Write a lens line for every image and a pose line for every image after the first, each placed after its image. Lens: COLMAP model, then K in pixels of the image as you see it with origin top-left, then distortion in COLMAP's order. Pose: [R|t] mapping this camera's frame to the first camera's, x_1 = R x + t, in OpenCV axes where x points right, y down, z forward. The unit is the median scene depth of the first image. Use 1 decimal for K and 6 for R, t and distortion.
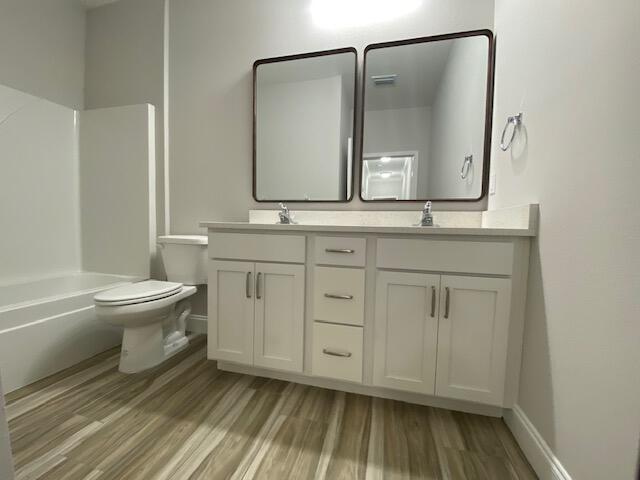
lens RADIAL K [[258.6, 0, 320.0], [0, 258.6, 240.0], [0, 0, 1]] dist [0.033086, -0.025613]
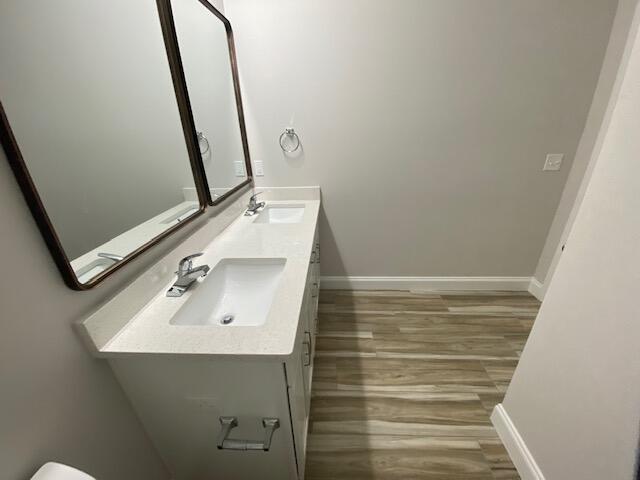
lens RADIAL K [[258.6, 0, 320.0], [0, 258.6, 240.0], [0, 0, 1]] dist [0.033086, -0.025613]
pose [[-0.202111, -0.408248, 0.890216, -0.954368], [0.076098, 0.899680, 0.429866, -0.534662], [-0.976402, 0.154625, -0.150769, 1.142376]]
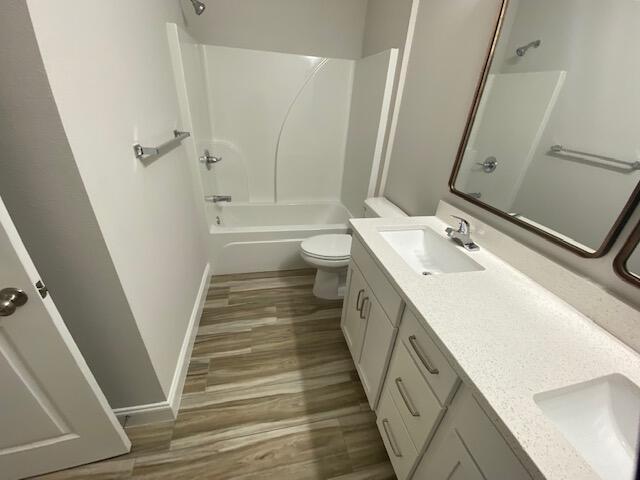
lens RADIAL K [[258.6, 0, 320.0], [0, 258.6, 240.0], [0, 0, 1]] dist [0.033086, -0.025613]
pose [[0.454296, 0.420383, -0.785425, 0.361350], [-0.106667, 0.900983, 0.420536, -0.469306], [0.884442, -0.107269, 0.454155, 0.497653]]
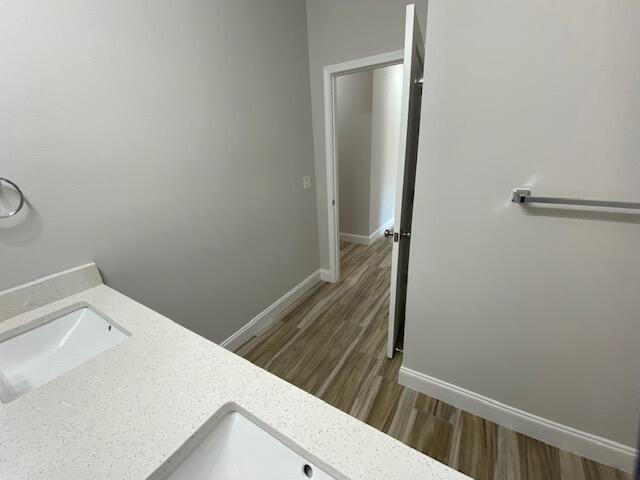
lens RADIAL K [[258.6, 0, 320.0], [0, 258.6, 240.0], [0, 0, 1]] dist [0.033086, -0.025613]
pose [[-0.953353, -0.072199, 0.293097, -0.378005], [0.048670, 0.921506, 0.385303, -0.536209], [-0.297909, 0.381595, -0.875006, 1.398021]]
